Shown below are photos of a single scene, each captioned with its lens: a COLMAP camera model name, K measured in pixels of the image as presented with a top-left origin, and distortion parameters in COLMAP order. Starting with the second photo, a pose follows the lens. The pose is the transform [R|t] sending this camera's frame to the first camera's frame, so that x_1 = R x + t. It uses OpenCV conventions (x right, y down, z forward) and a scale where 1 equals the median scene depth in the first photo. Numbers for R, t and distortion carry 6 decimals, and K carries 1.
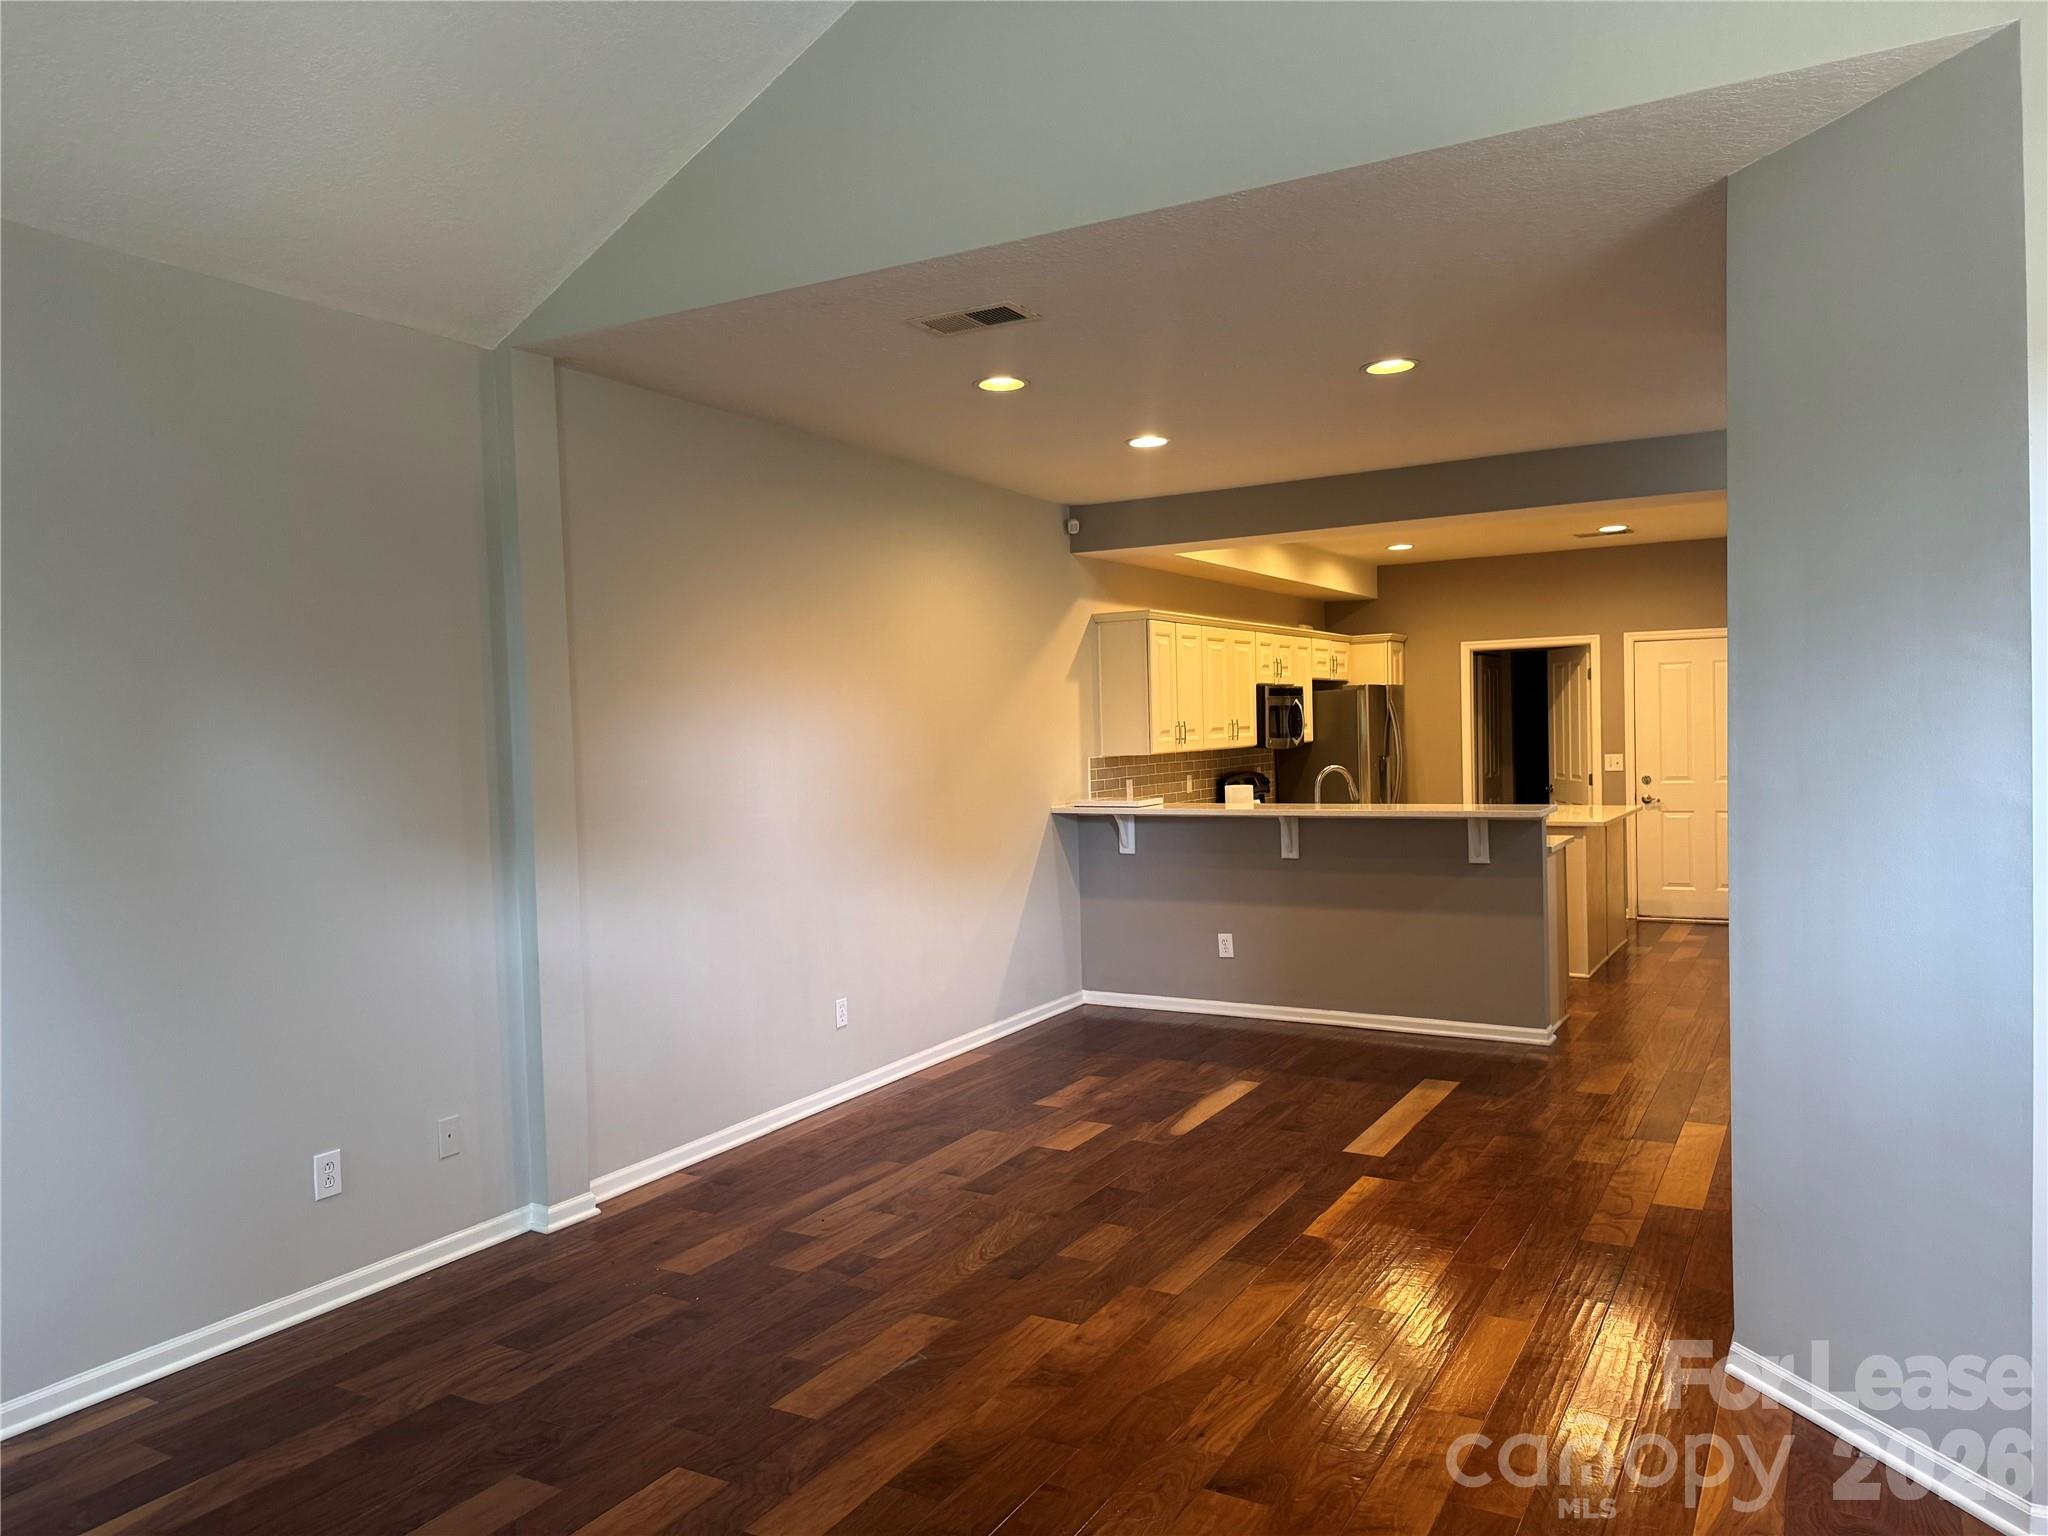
lens RADIAL K [[1432.0, 0, 1034.5], [0, 1432.0, 787.7], [0, 0, 1]] dist [0.046286, -0.000485]
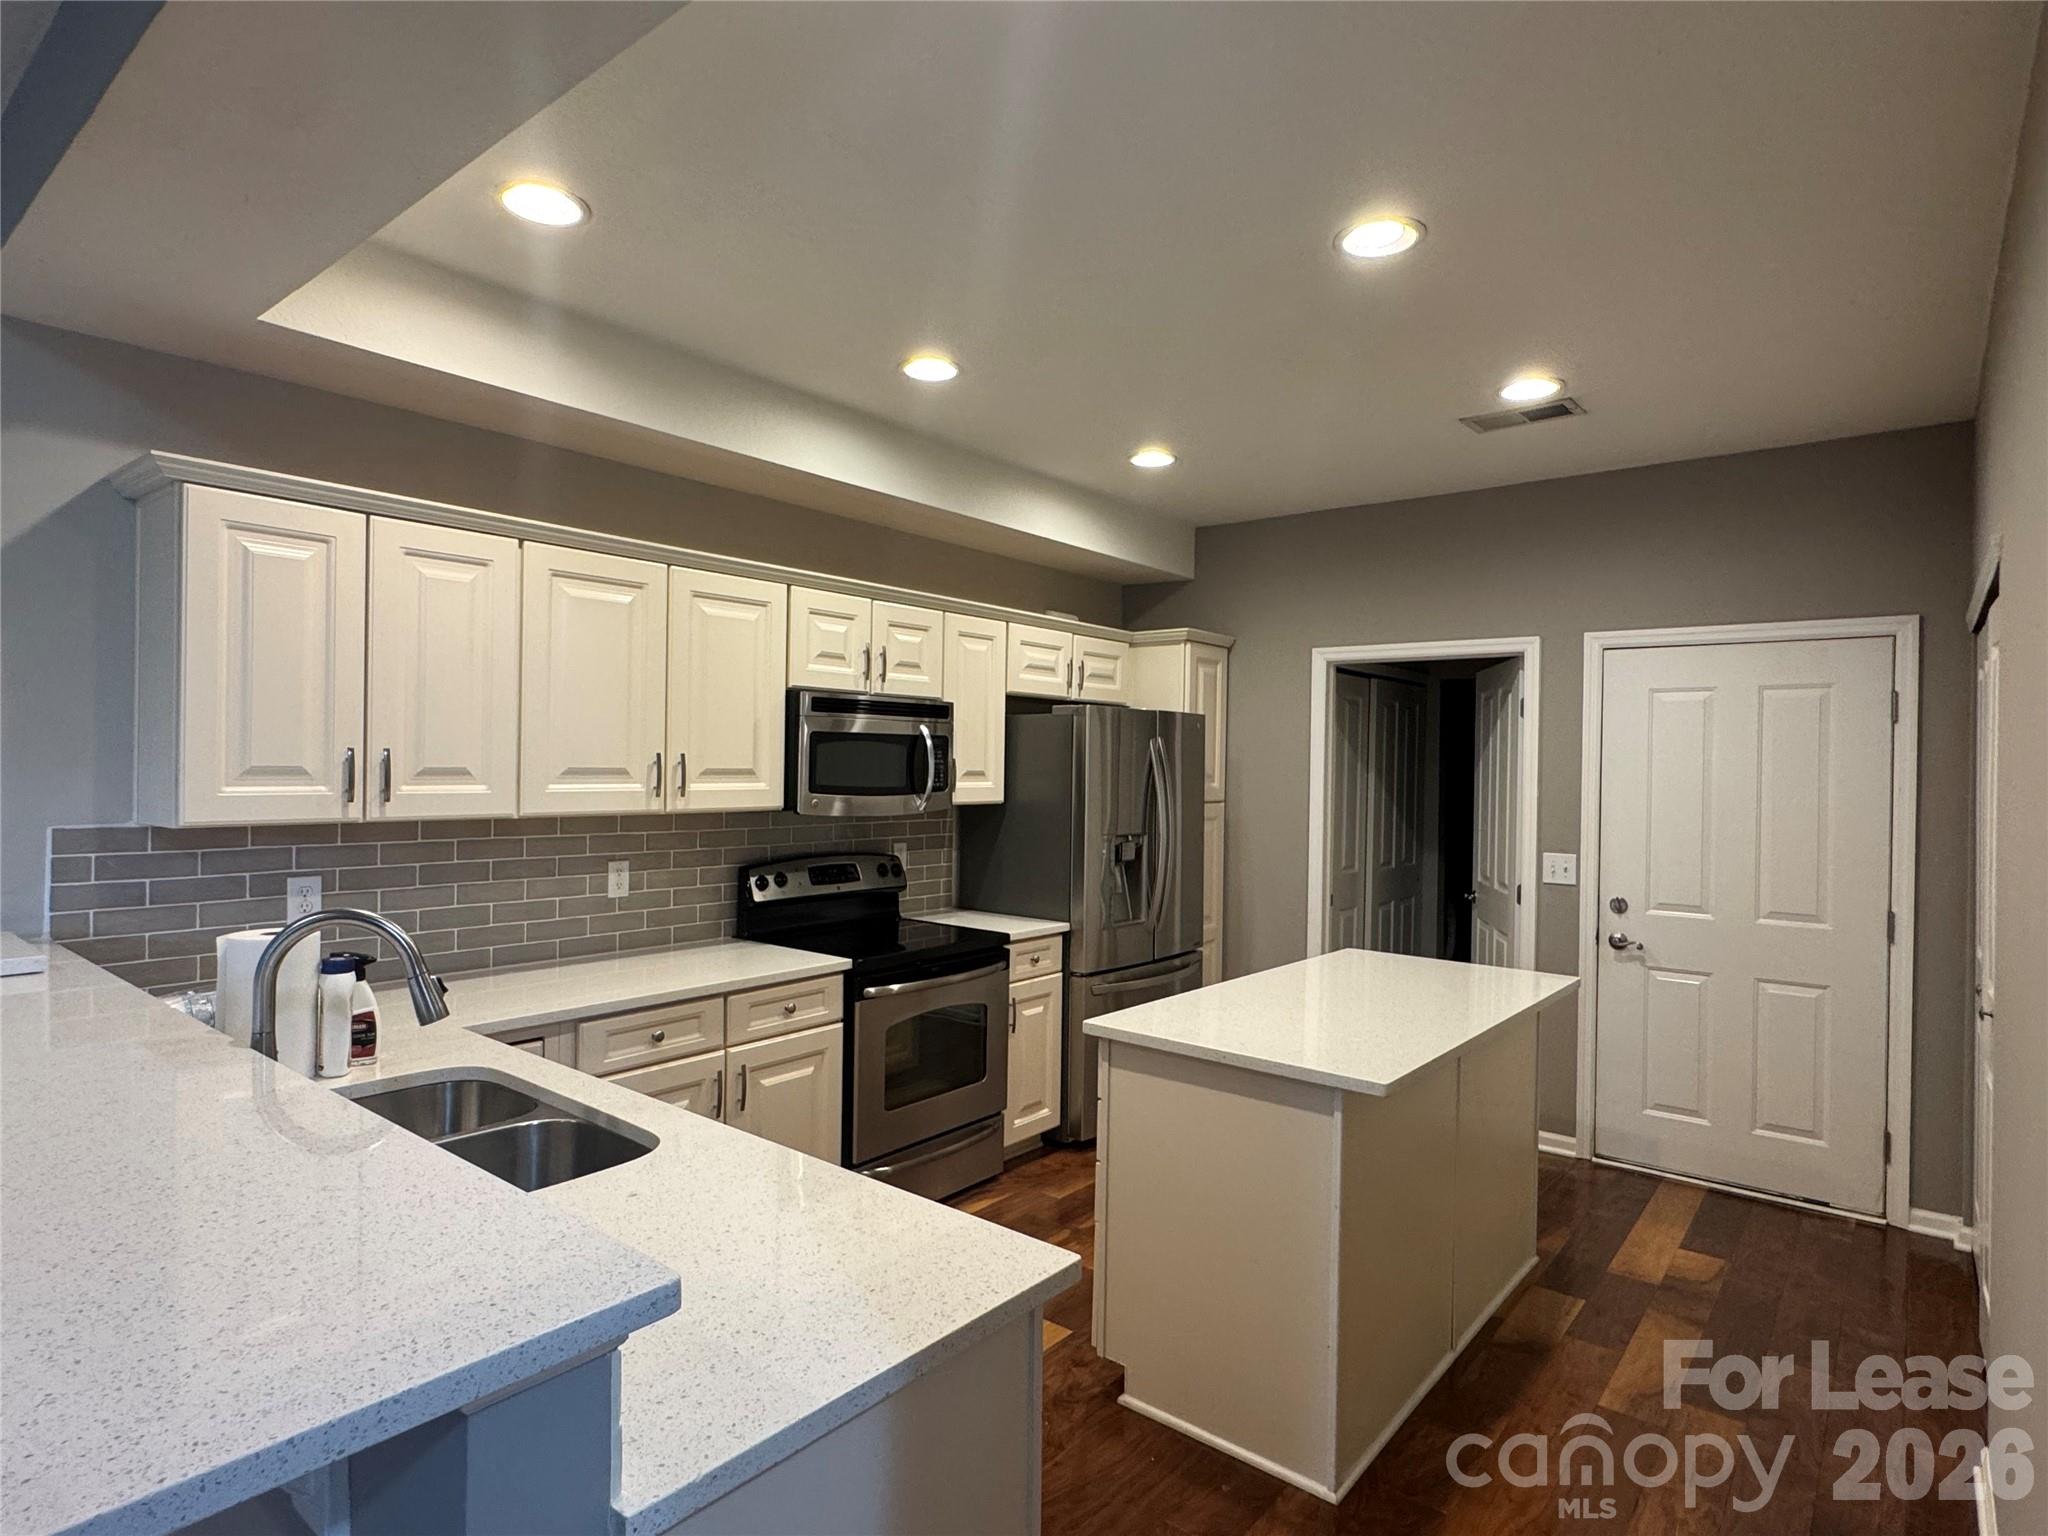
lens RADIAL K [[1068.9, 0, 1013.1], [0, 1068.9, 761.9], [0, 0, 1]] dist [-0.015601, 0.000560]
pose [[0.985038, 0.049079, -0.165200, 0.261539], [-0.055042, 0.997980, -0.031714, -0.033766], [0.163309, 0.040332, 0.985750, 0.564233]]
